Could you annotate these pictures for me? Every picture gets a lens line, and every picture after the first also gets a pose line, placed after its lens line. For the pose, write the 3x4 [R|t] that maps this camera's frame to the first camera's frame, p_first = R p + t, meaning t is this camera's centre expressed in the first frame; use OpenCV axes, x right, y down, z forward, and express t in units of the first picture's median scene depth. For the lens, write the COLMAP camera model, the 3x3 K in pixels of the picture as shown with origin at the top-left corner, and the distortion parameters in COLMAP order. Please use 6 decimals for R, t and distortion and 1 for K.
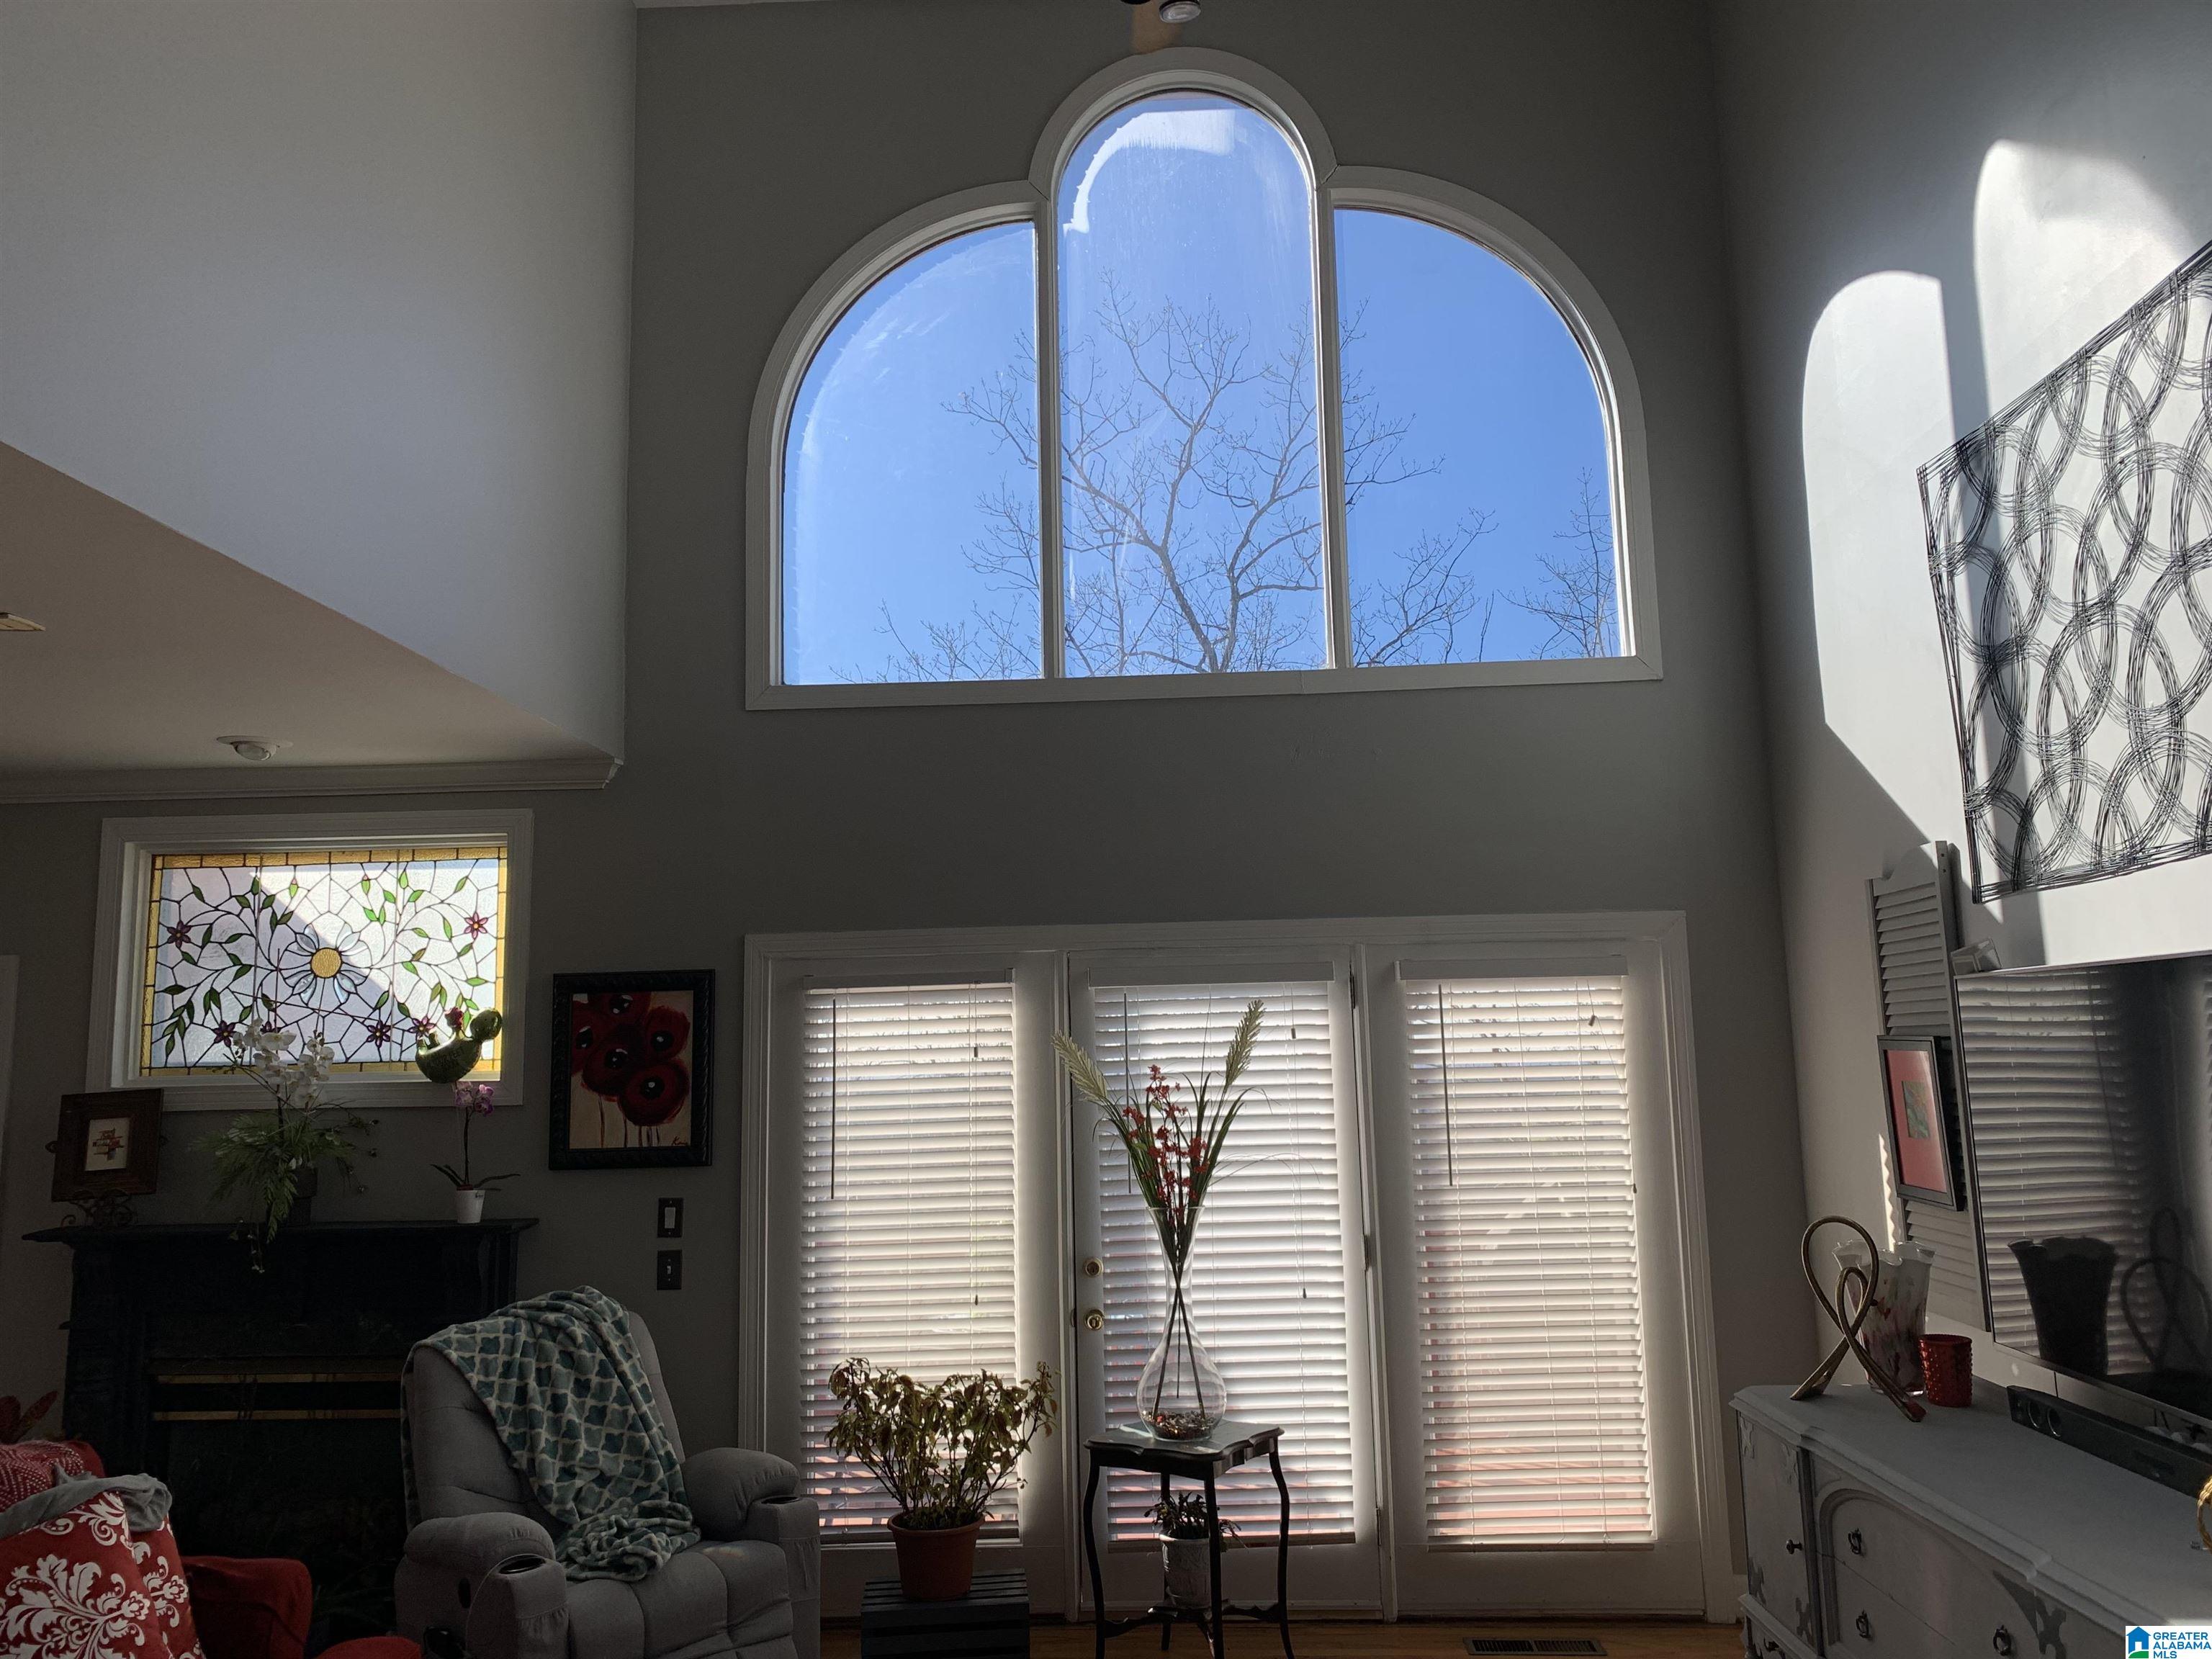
lens RADIAL K [[1677.9, 0, 1106.1], [0, 1677.9, 818.7], [0, 0, 1]] dist [-0.003295, 0.005171]
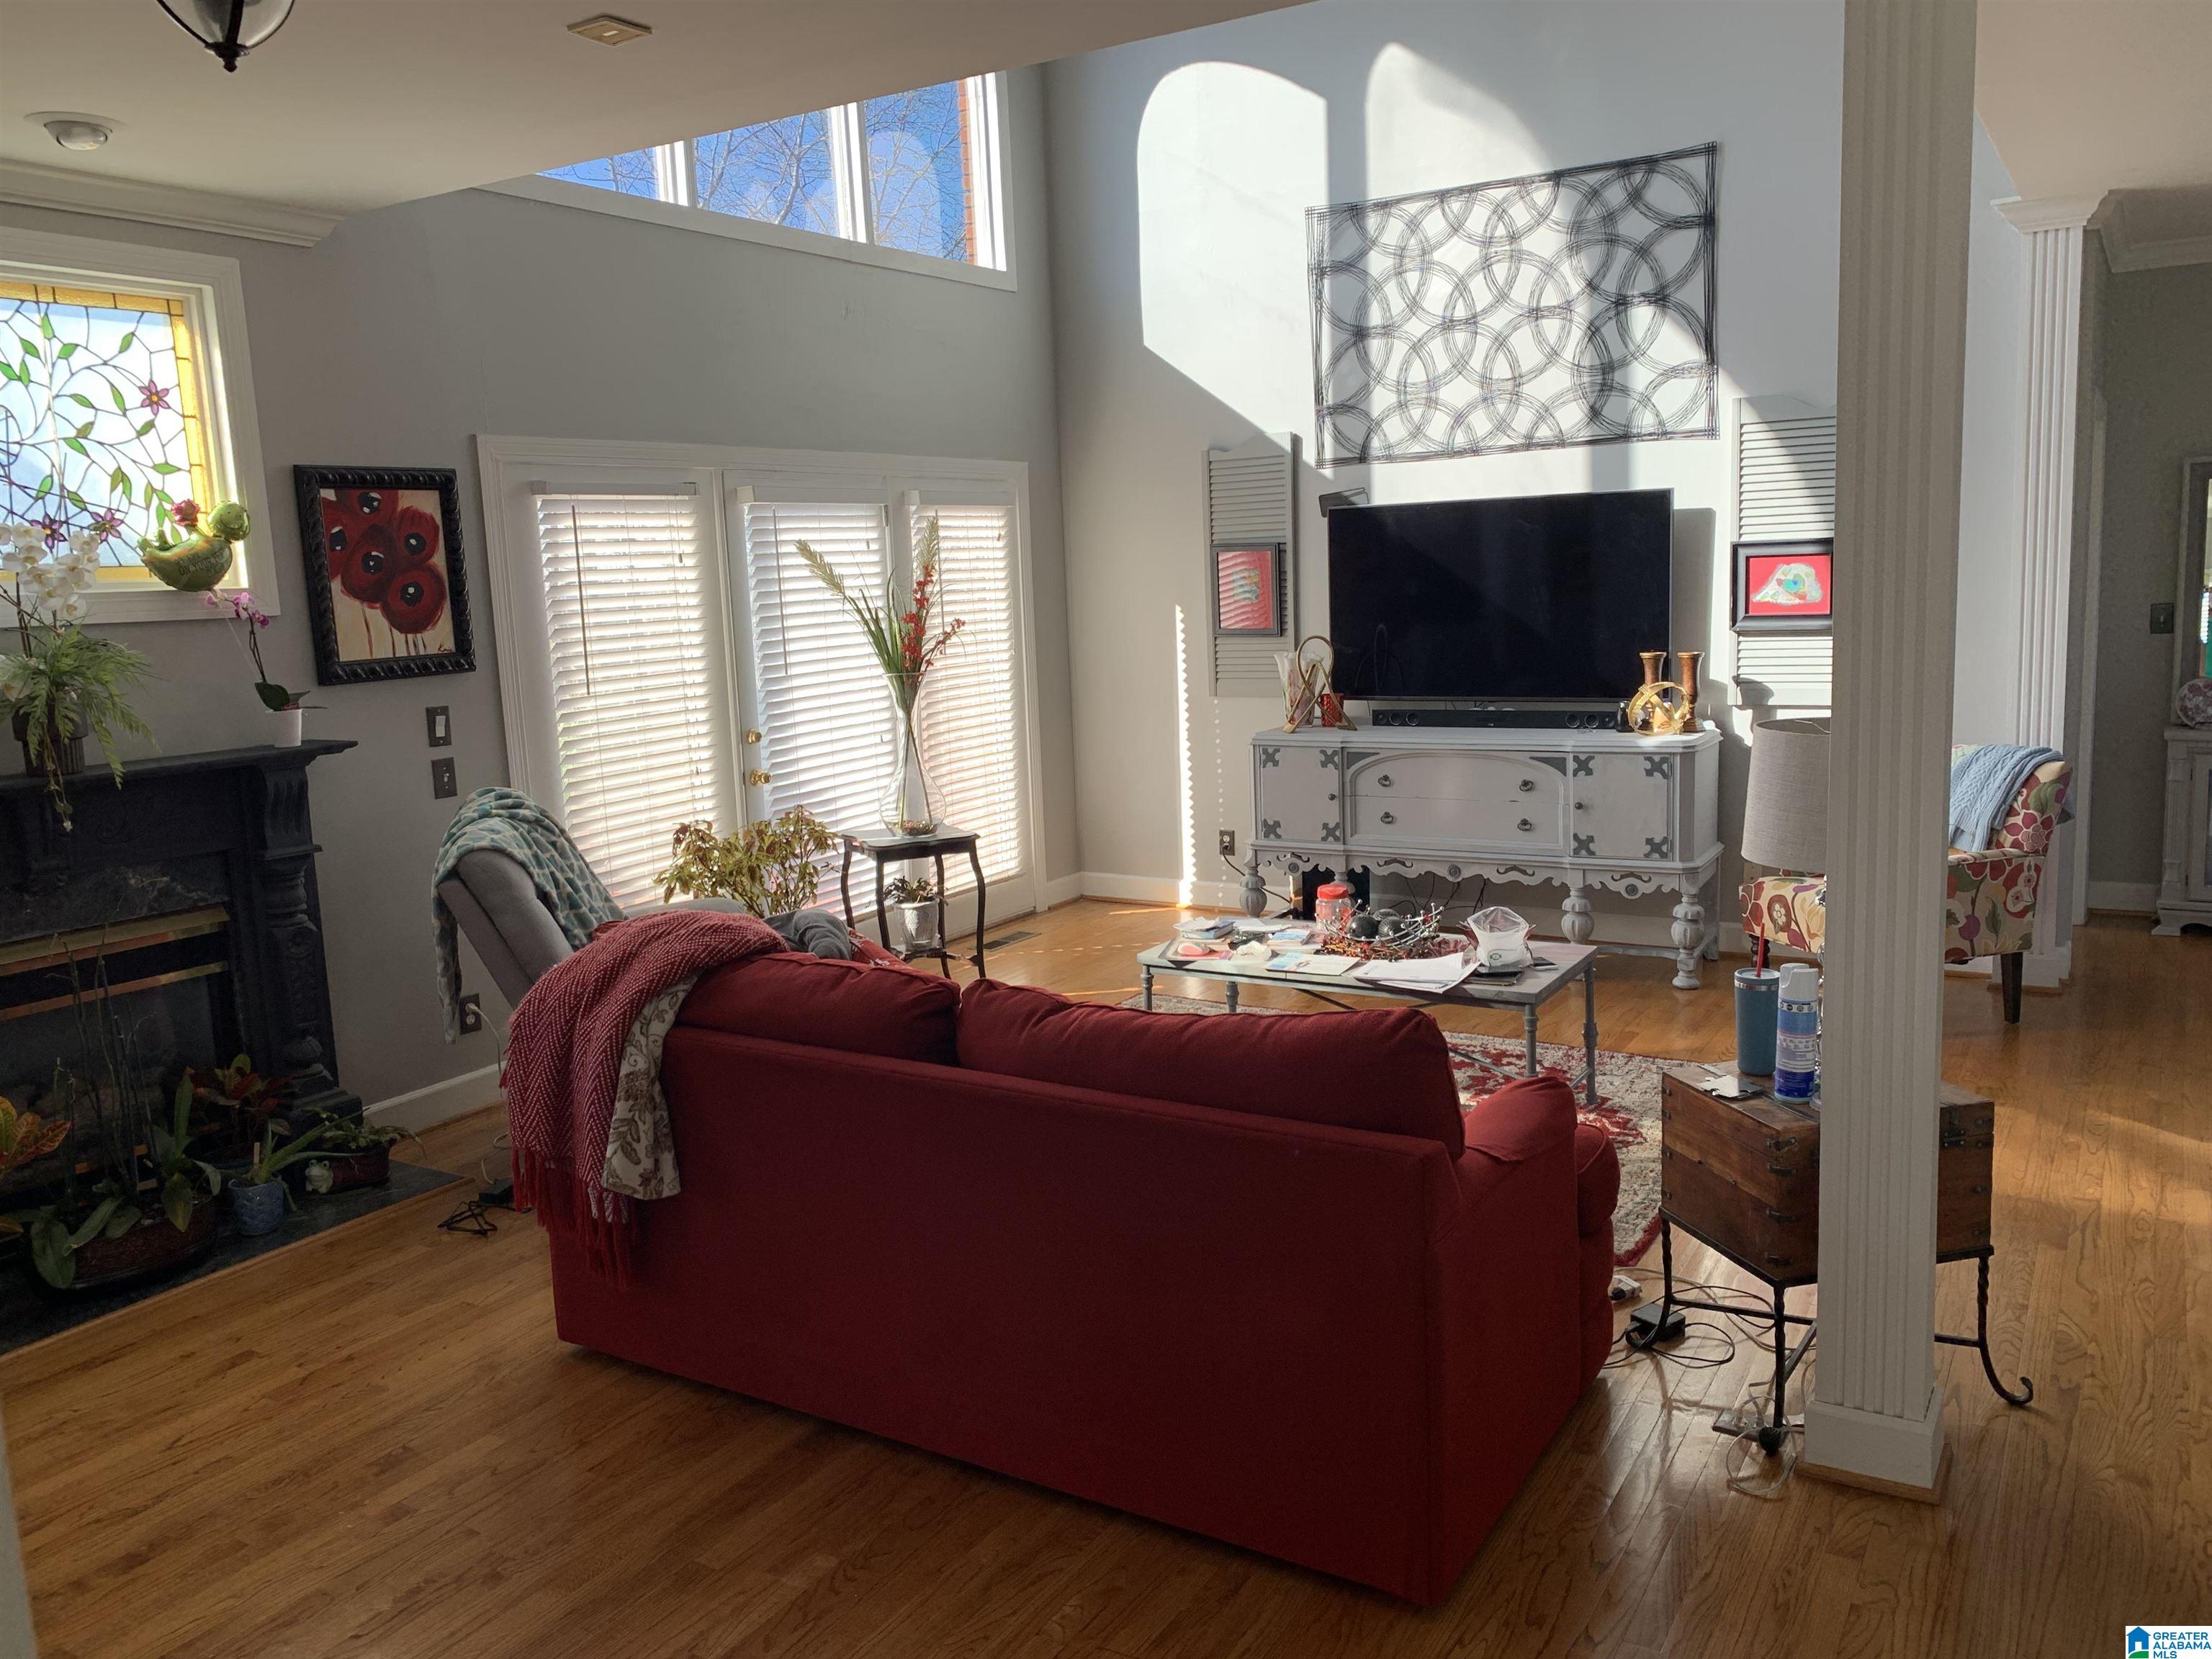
lens RADIAL K [[1677.9, 0, 1105.1], [0, 1677.9, 832.1], [0, 0, 1]] dist [-0.003295, 0.005171]
pose [[0.496818, -0.133599, 0.857510, -0.901030], [-0.094387, 0.973901, 0.206418, 0.059527], [-0.862707, -0.183490, 0.471242, 0.194697]]
